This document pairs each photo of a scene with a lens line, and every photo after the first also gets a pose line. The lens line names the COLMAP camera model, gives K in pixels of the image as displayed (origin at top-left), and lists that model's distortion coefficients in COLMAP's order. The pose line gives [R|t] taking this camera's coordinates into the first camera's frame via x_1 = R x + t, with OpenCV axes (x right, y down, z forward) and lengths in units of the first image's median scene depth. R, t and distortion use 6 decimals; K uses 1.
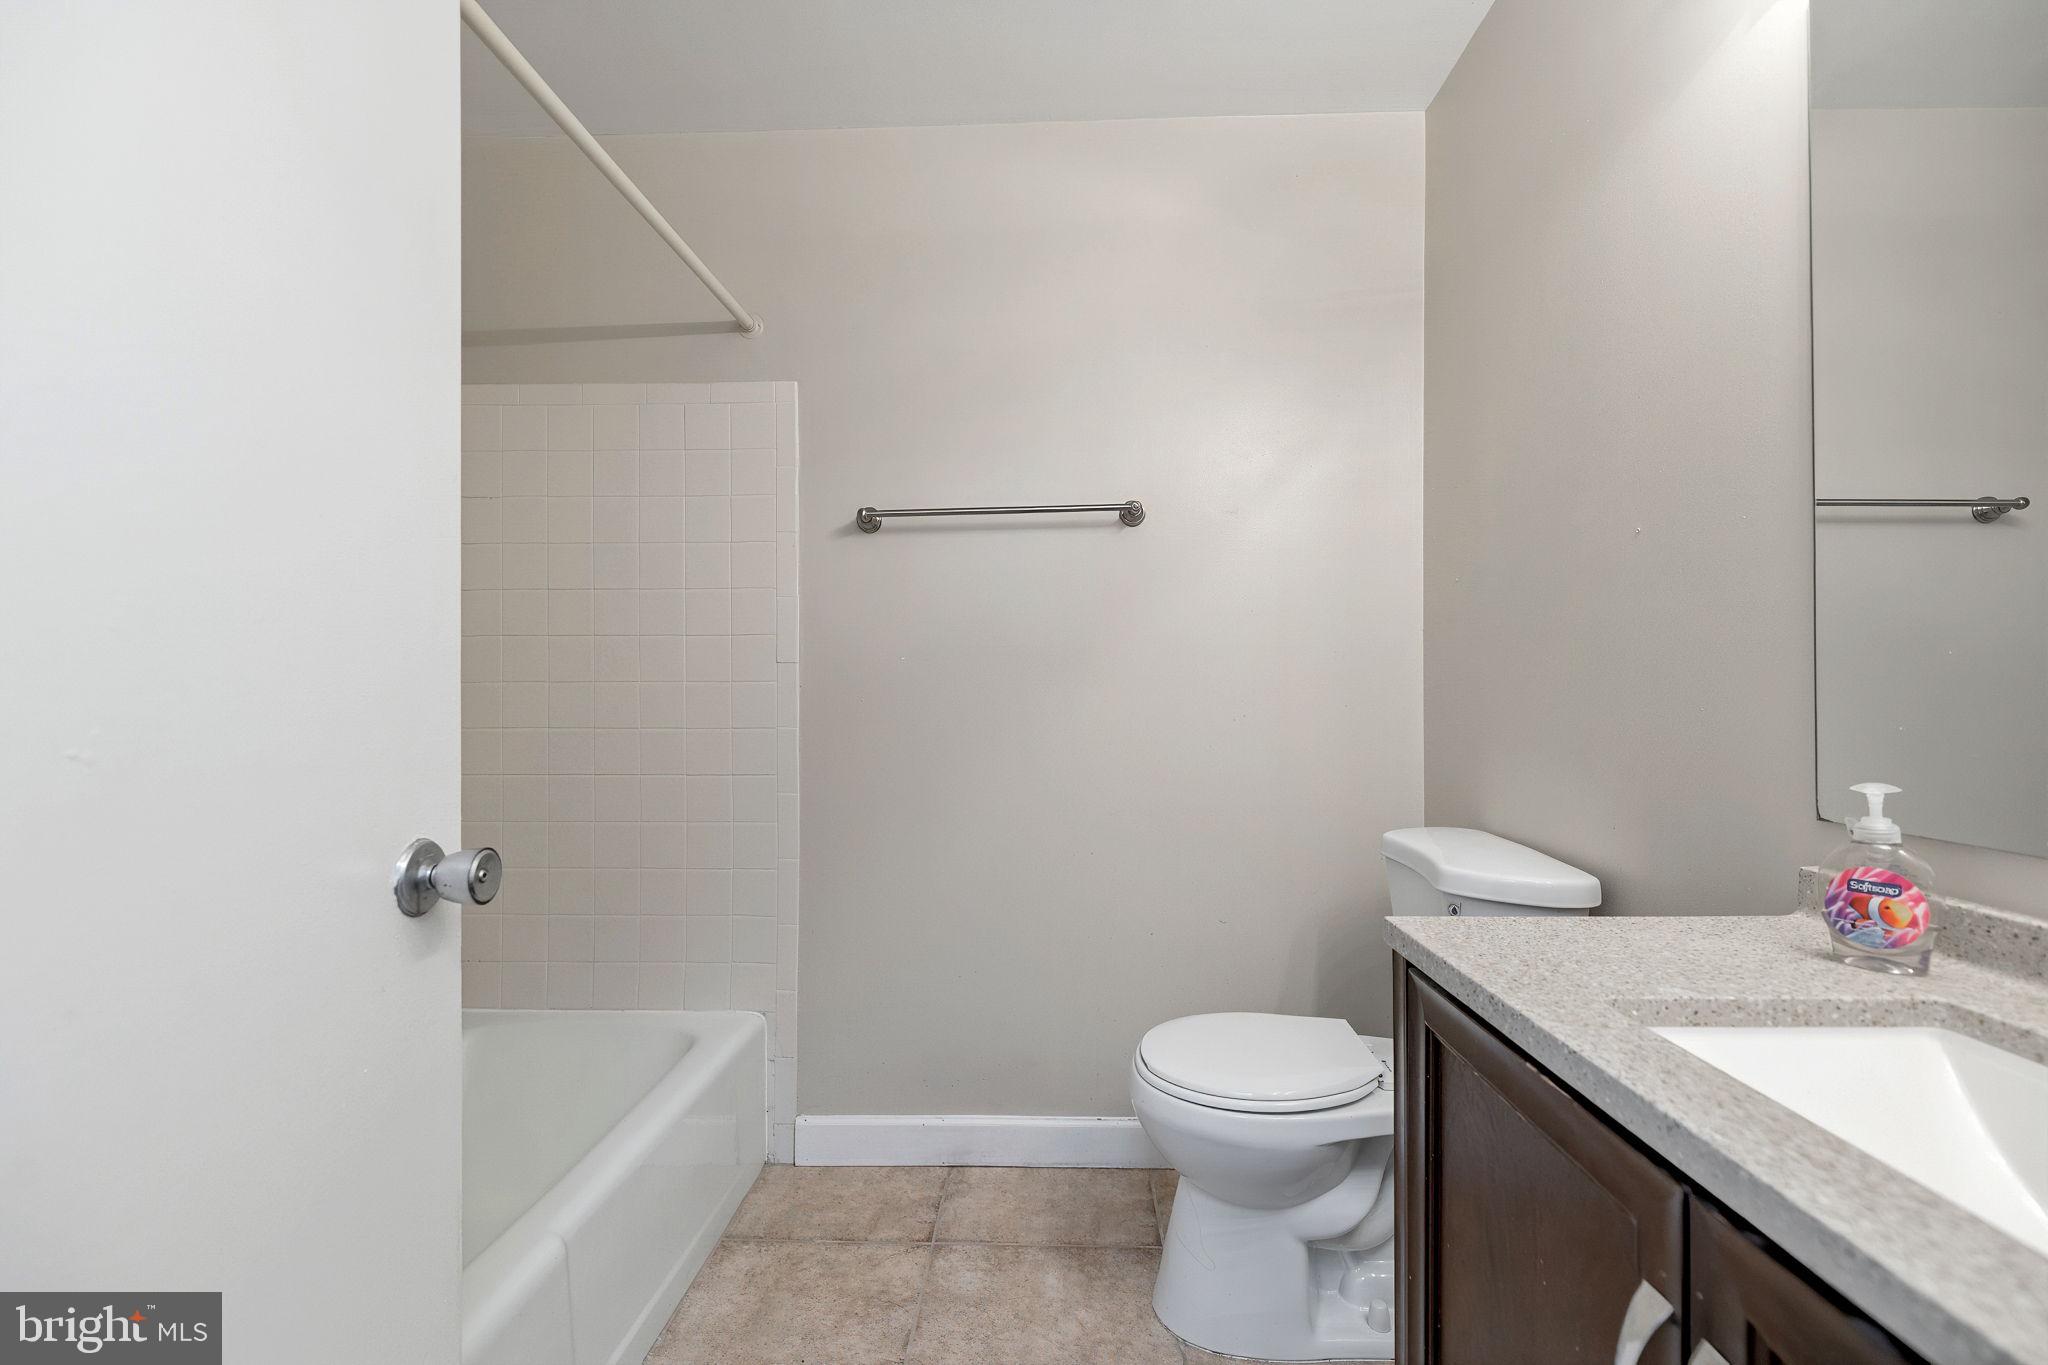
lens RADIAL K [[849.5, 0, 1034.9], [0, 849.5, 686.7], [0, 0, 1]] dist [-0.001896, -0.000916]
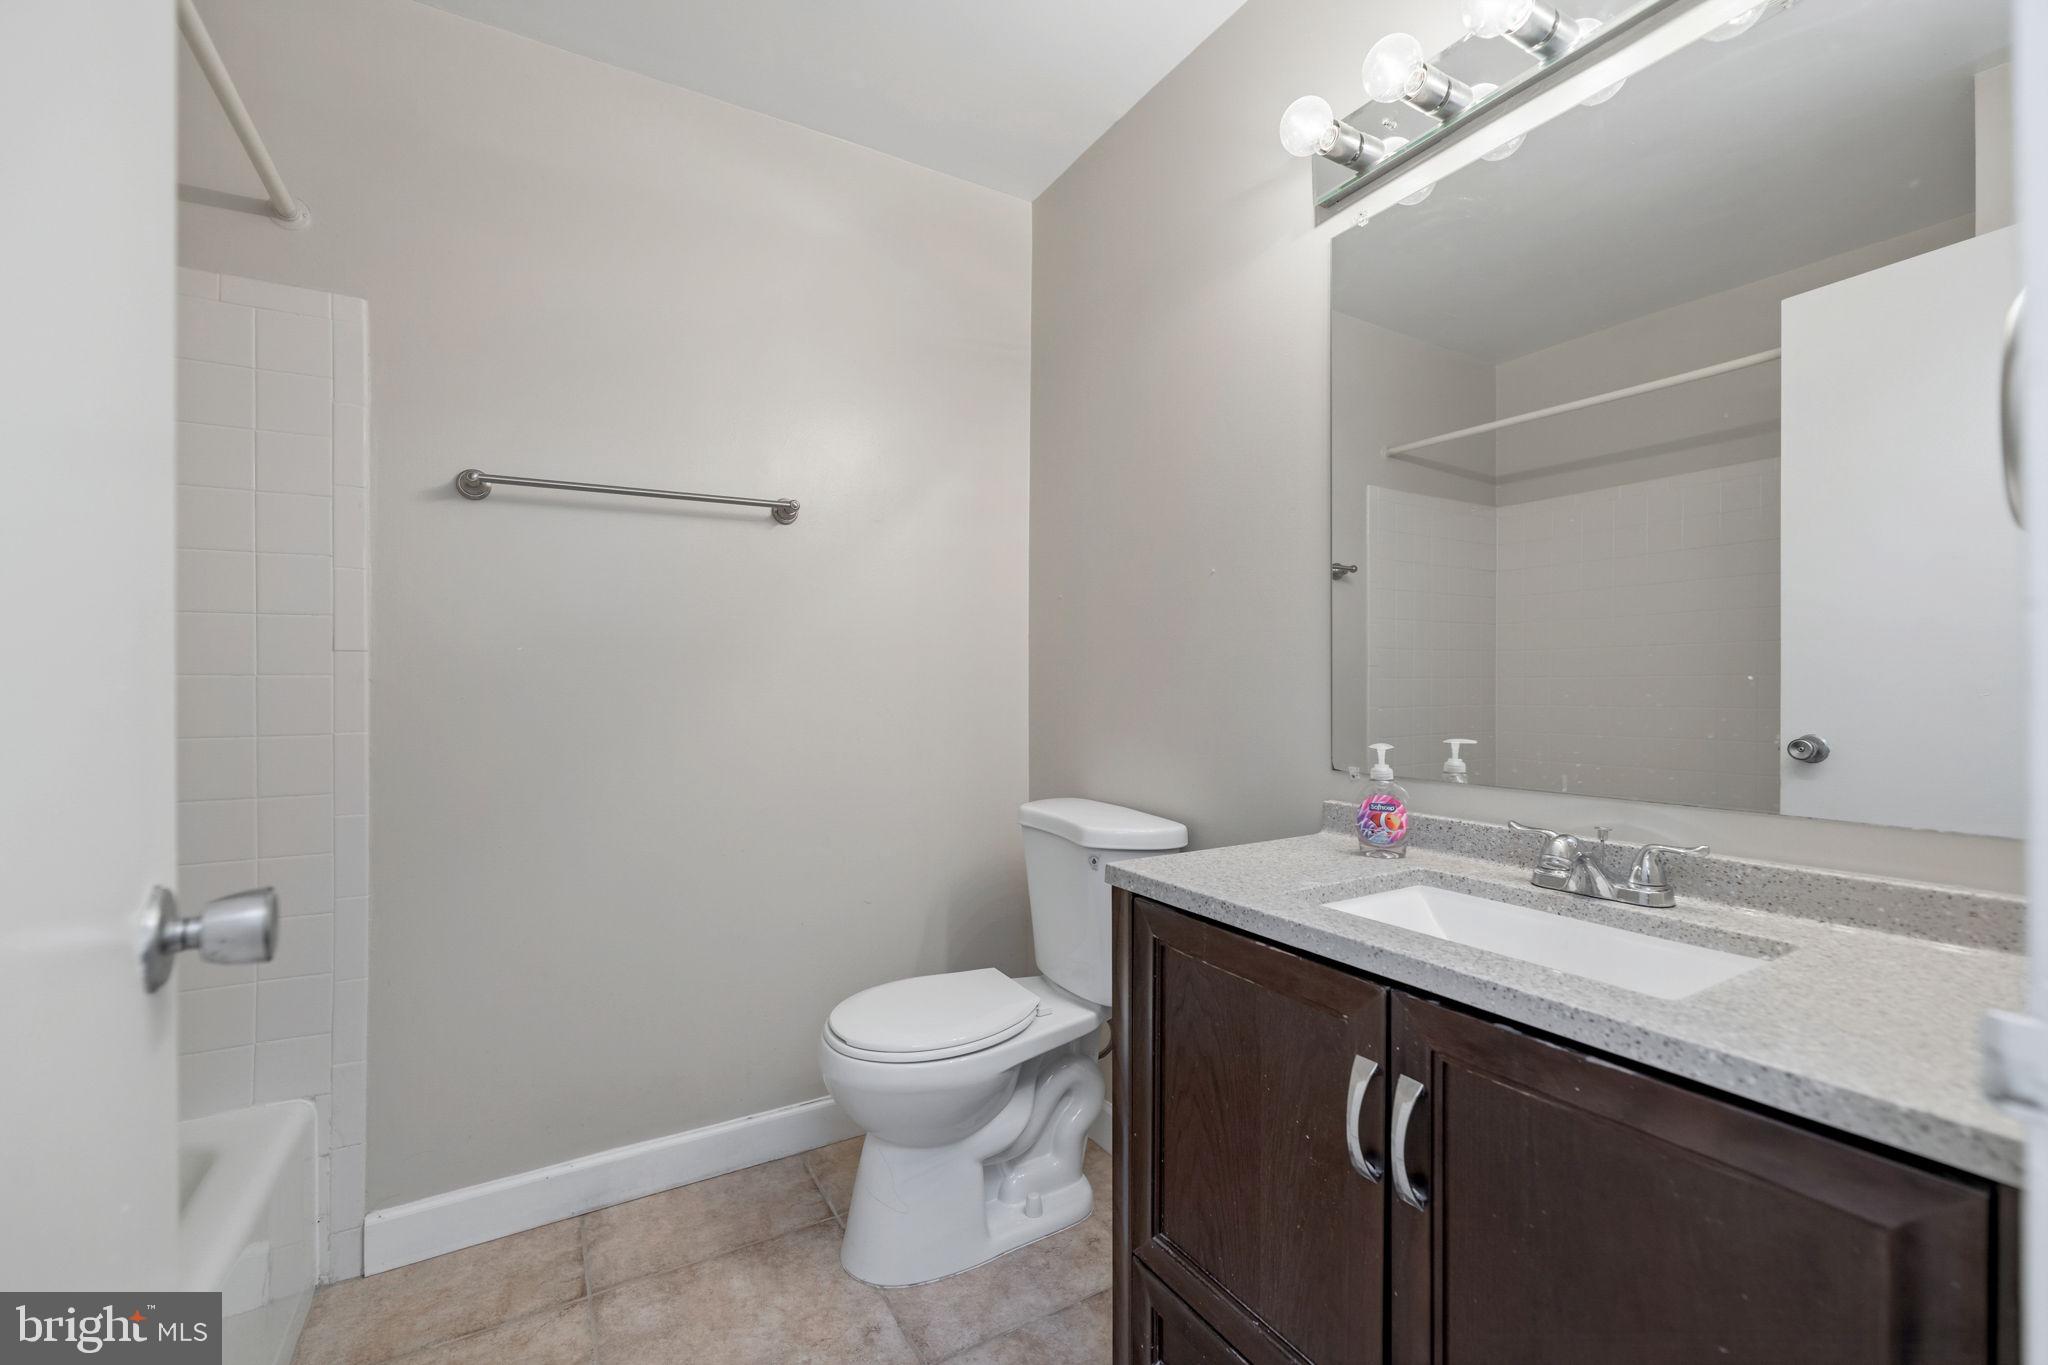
lens RADIAL K [[844.7, 0, 1018.3], [0, 844.7, 688.6], [0, 0, 1]] dist [-0.001918, -0.000436]
pose [[0.847482, 0.001087, 0.530823, -0.232913], [-0.003713, 0.999986, 0.003880, 0.002393], [-0.530811, -0.005259, 0.847474, -0.002259]]
